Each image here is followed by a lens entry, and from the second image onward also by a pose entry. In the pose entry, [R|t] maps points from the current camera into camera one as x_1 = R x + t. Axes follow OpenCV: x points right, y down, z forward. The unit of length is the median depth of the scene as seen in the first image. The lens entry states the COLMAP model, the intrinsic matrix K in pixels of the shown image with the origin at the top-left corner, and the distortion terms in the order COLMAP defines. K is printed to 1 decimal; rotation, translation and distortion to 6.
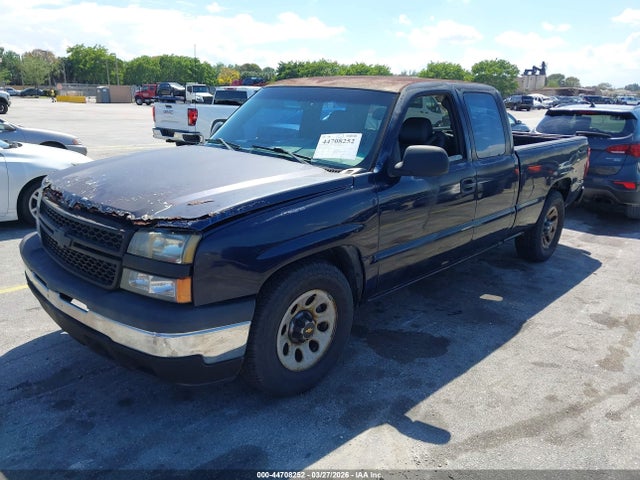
lens RADIAL K [[538.3, 0, 320.0], [0, 538.3, 240.0], [0, 0, 1]] dist [-0.001058, -0.001196]
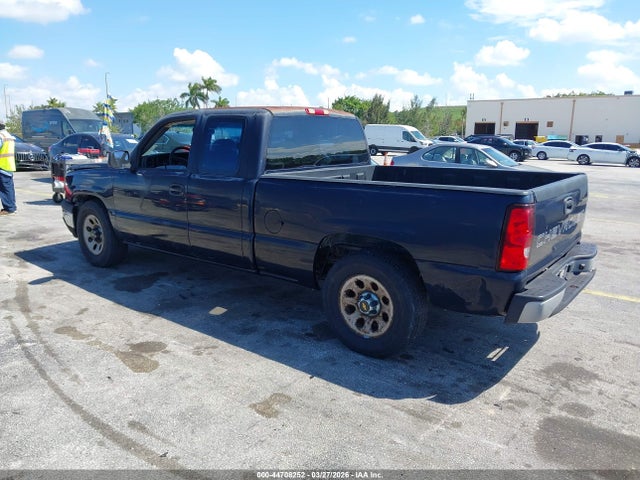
lens RADIAL K [[538.3, 0, 320.0], [0, 538.3, 240.0], [0, 0, 1]] dist [-0.001058, -0.001196]
pose [[0.040417, 0.167731, -0.985004, 1.718754], [-0.263755, 0.952634, 0.151397, -0.302767], [0.963742, 0.253681, 0.082742, 1.383043]]
